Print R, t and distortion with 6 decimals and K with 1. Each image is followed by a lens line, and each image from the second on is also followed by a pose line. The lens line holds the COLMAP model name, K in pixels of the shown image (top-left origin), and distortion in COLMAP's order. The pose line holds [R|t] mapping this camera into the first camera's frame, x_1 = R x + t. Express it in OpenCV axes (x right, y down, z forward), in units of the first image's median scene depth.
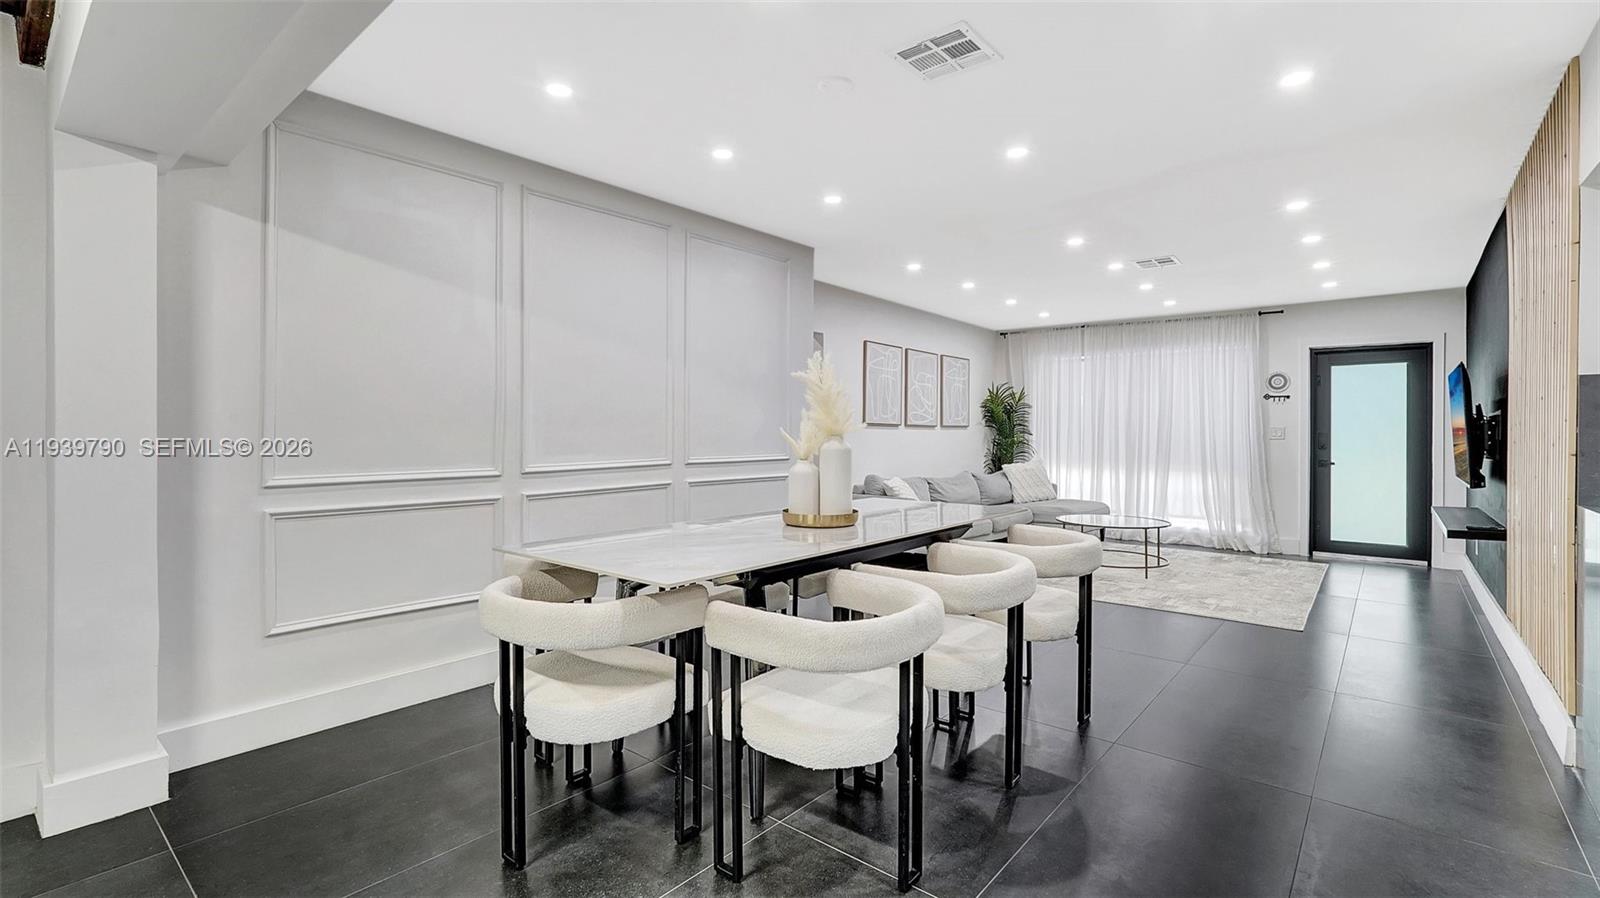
lens RADIAL K [[723.6, 0, 786.5], [0, 723.6, 441.9], [0, 0, 1]] dist [-0.011888, 0.004408]
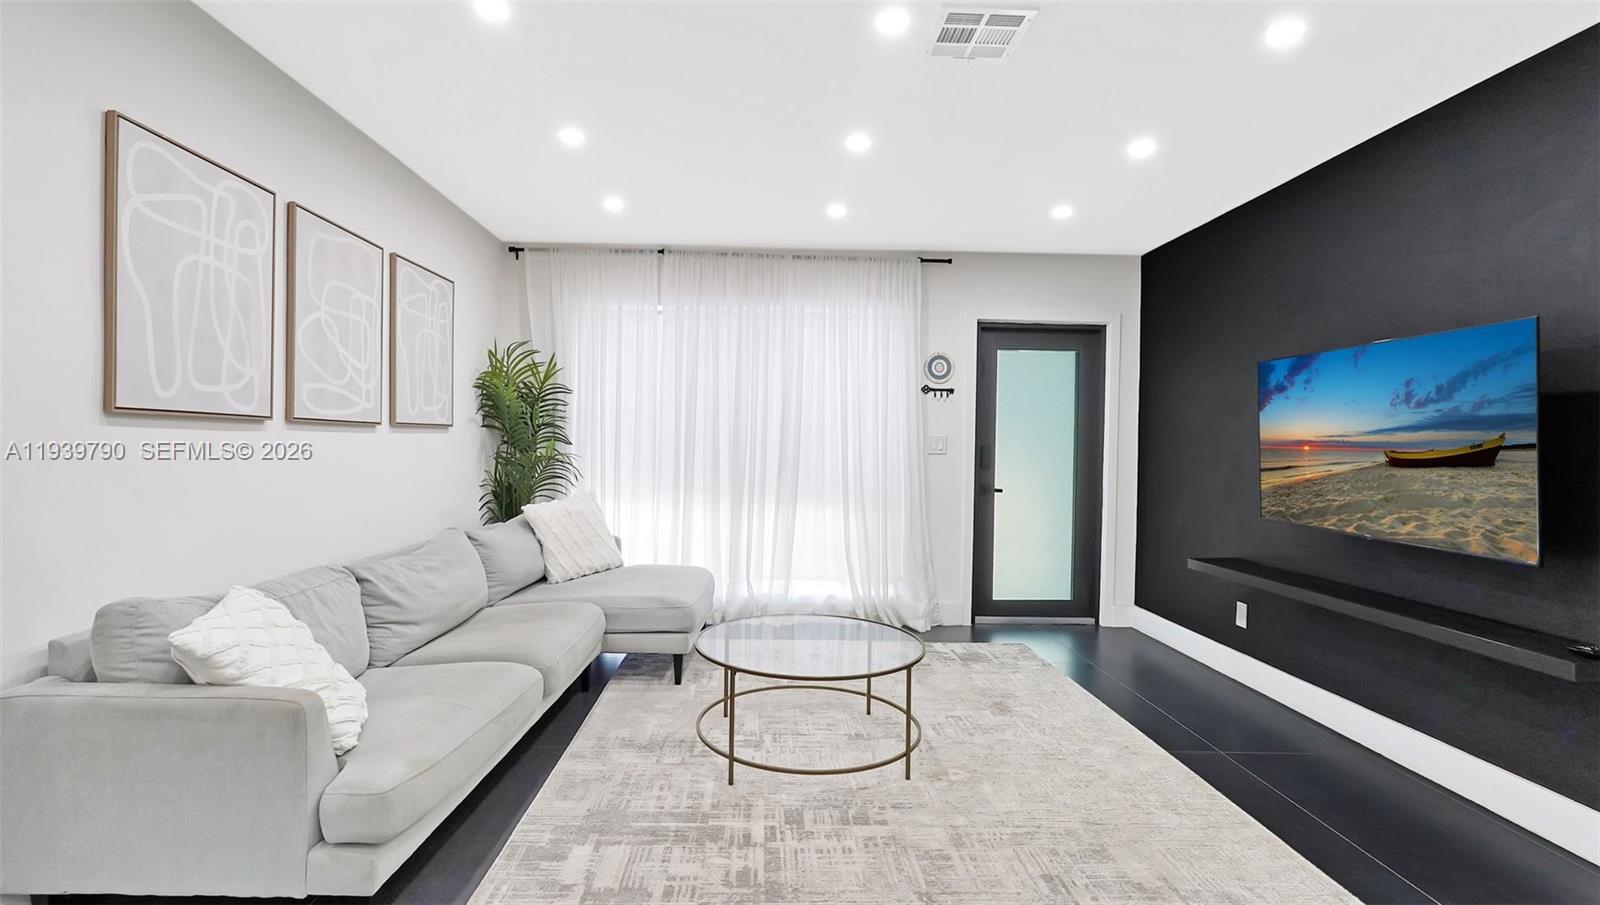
lens RADIAL K [[774.7, 0, 766.9], [0, 774.7, 455.5], [0, 0, 1]] dist [-0.021222, -0.001718]
pose [[0.777199, -0.003919, 0.629243, 0.108064], [-0.002633, 0.999952, 0.009480, -0.008653], [-0.629249, -0.009025, 0.777151, 0.545399]]
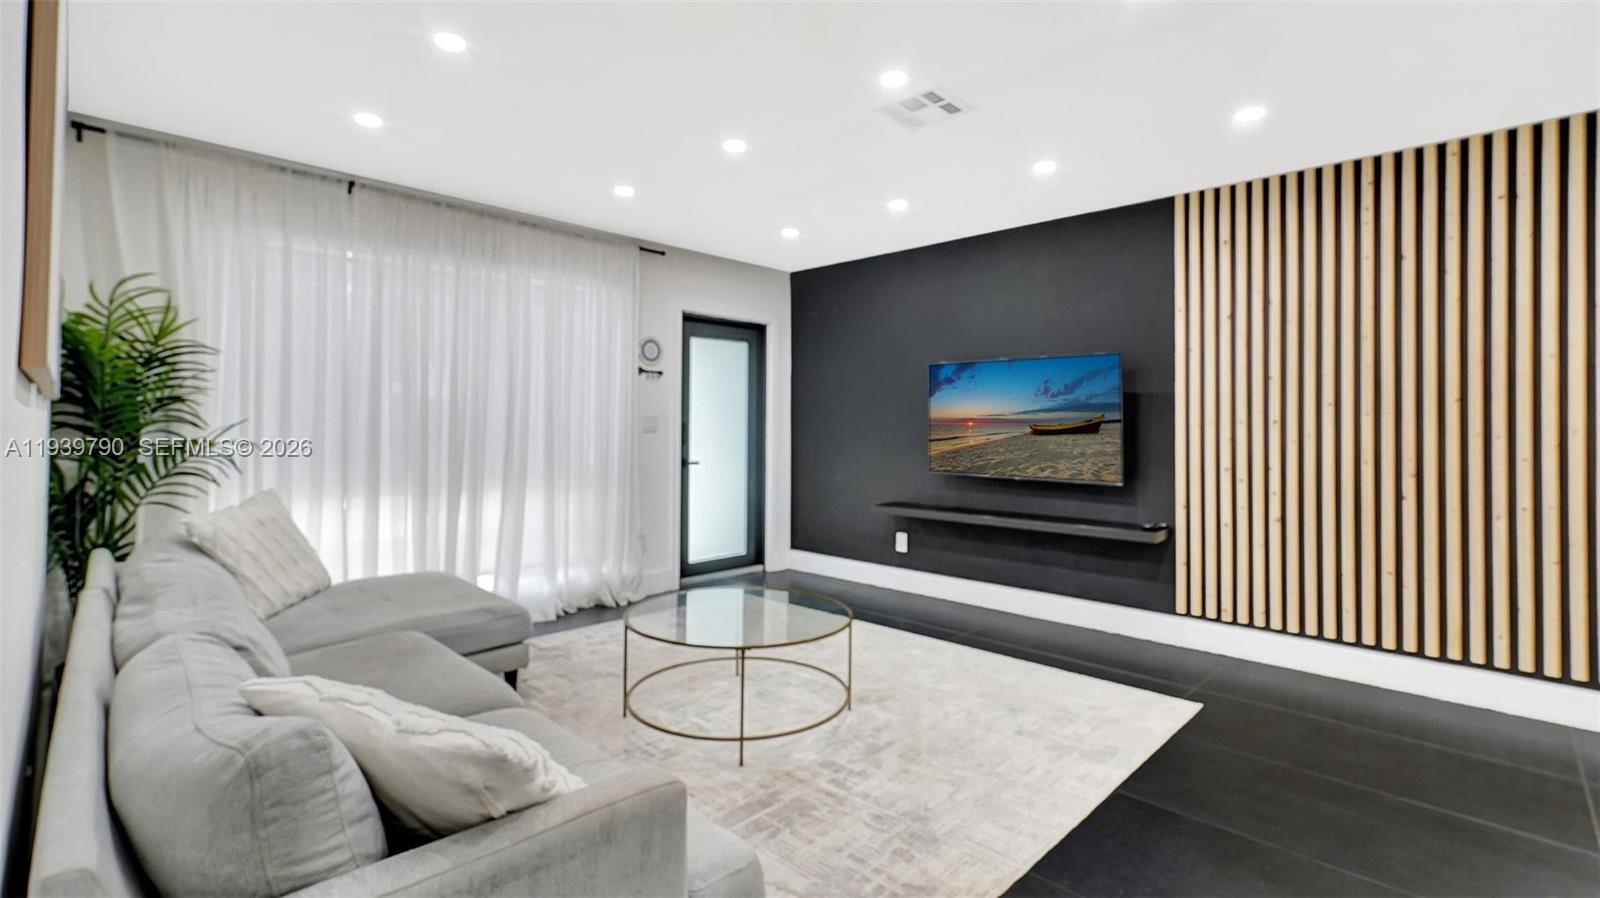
lens RADIAL K [[723.6, 0, 842.5], [0, 723.6, 420.8], [0, 0, 1]] dist [-0.011888, 0.004408]
pose [[0.094060, 0.002281, 0.995564, -0.006997], [0.008995, 0.999955, -0.003141, -0.010885], [-0.995526, 0.009250, 0.094035, 0.748718]]
